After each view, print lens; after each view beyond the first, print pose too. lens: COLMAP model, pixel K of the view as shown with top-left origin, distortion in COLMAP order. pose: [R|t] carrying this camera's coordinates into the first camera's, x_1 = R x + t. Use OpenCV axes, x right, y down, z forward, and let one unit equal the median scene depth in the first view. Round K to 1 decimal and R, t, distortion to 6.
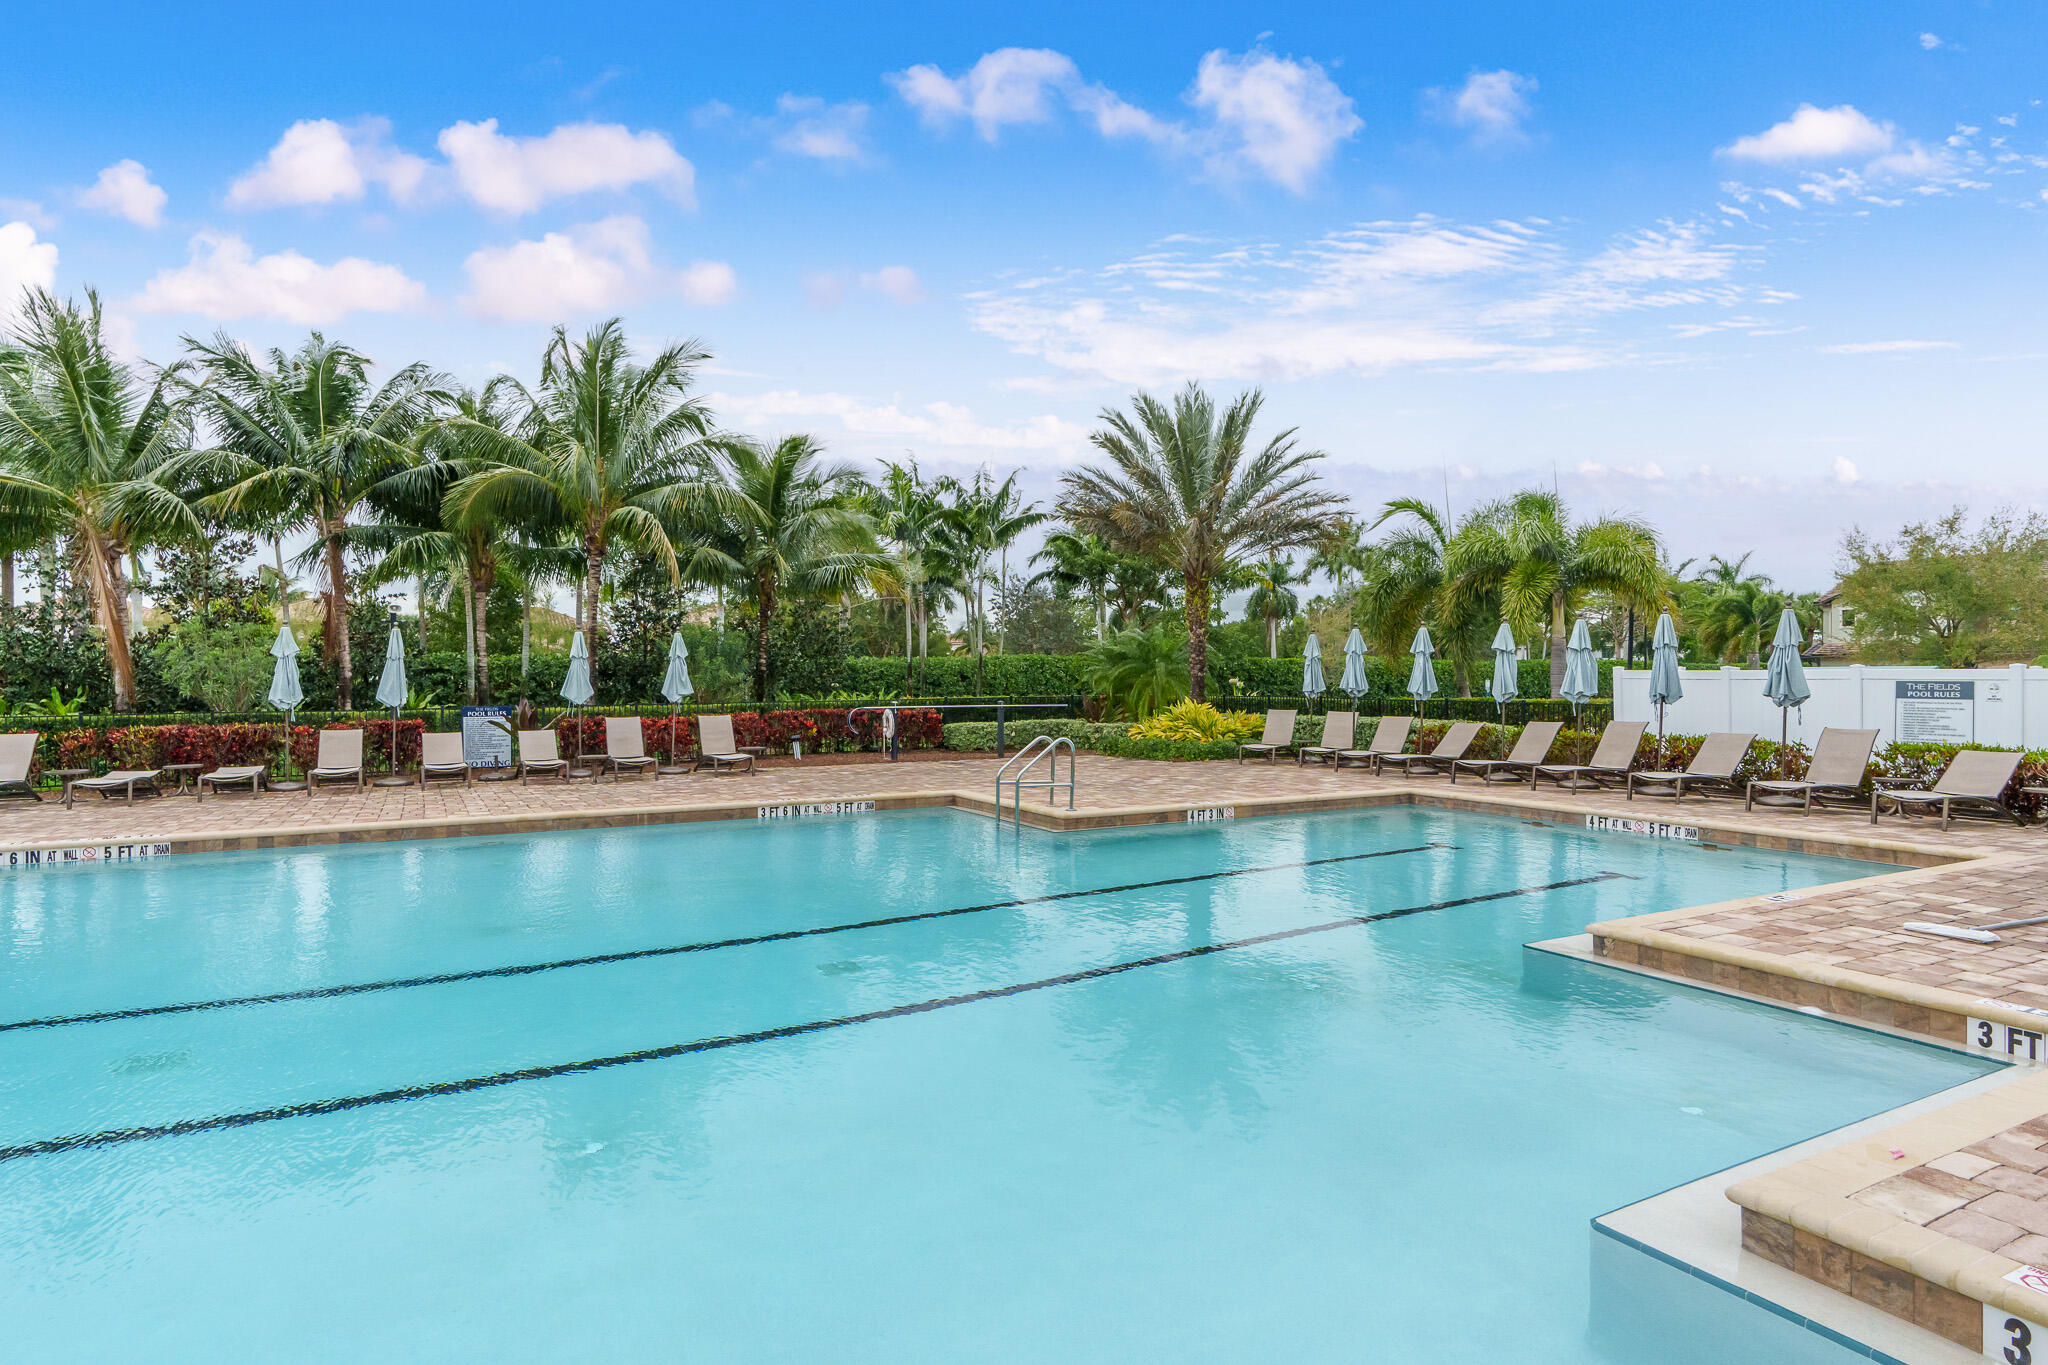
lens RADIAL K [[1128.4, 0, 1022.5], [0, 1128.4, 681.0], [0, 0, 1]] dist [-0.008636, 0.005469]
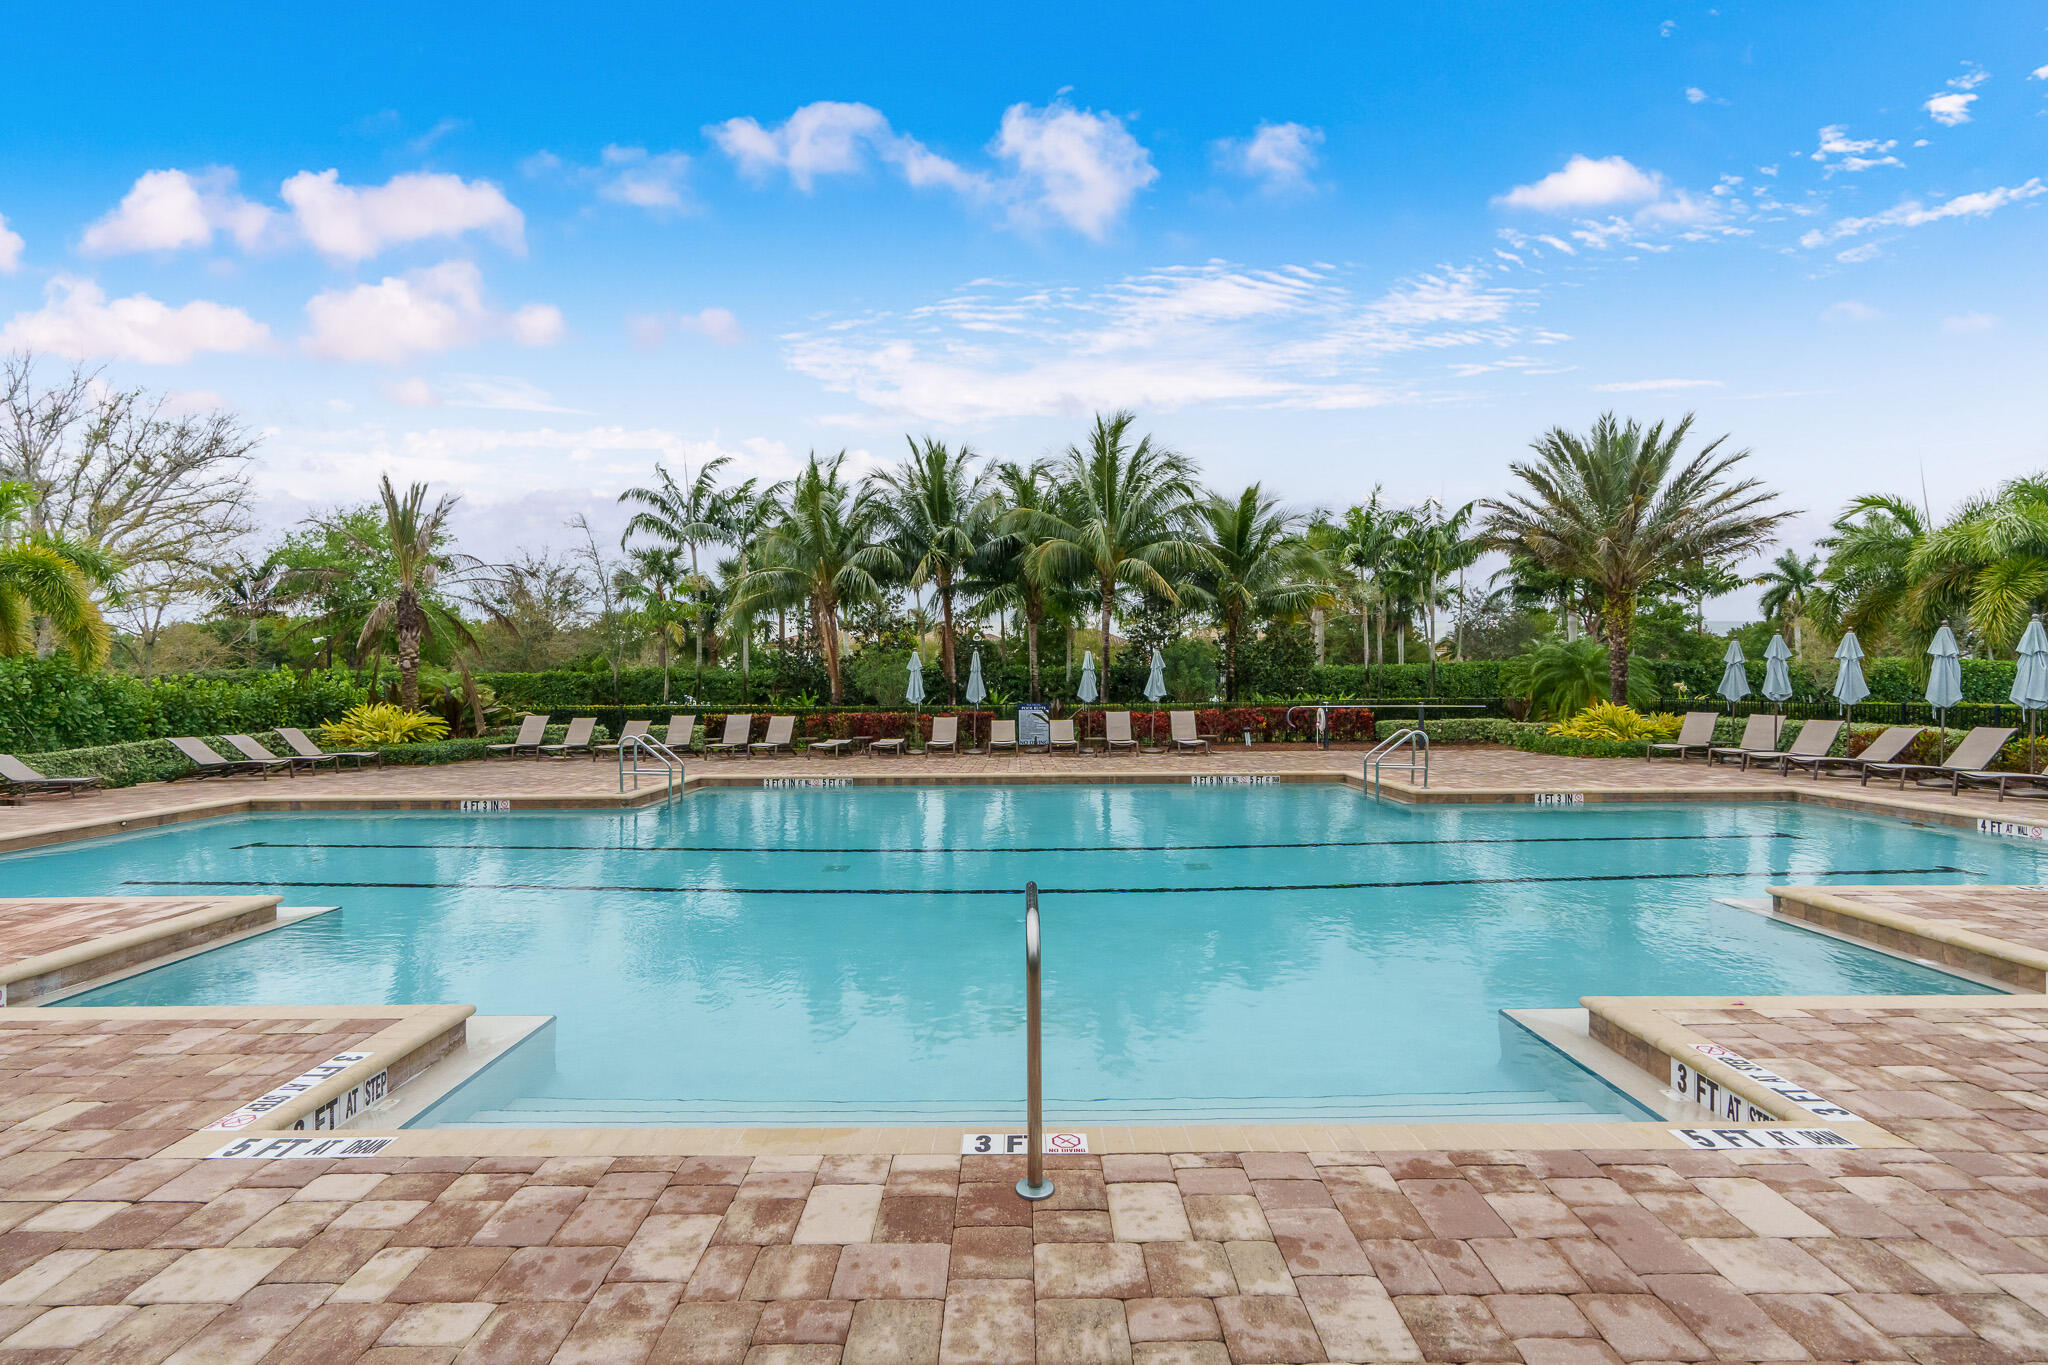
lens RADIAL K [[934.0, 0, 1026.7], [0, 934.0, 683.8], [0, 0, 1]] dist [-0.002030, 0.000361]
pose [[0.888016, -0.001030, -0.459812, 0.069712], [0.000606, 0.999999, -0.001069, -0.001101], [0.459813, 0.000671, 0.888016, -0.076755]]
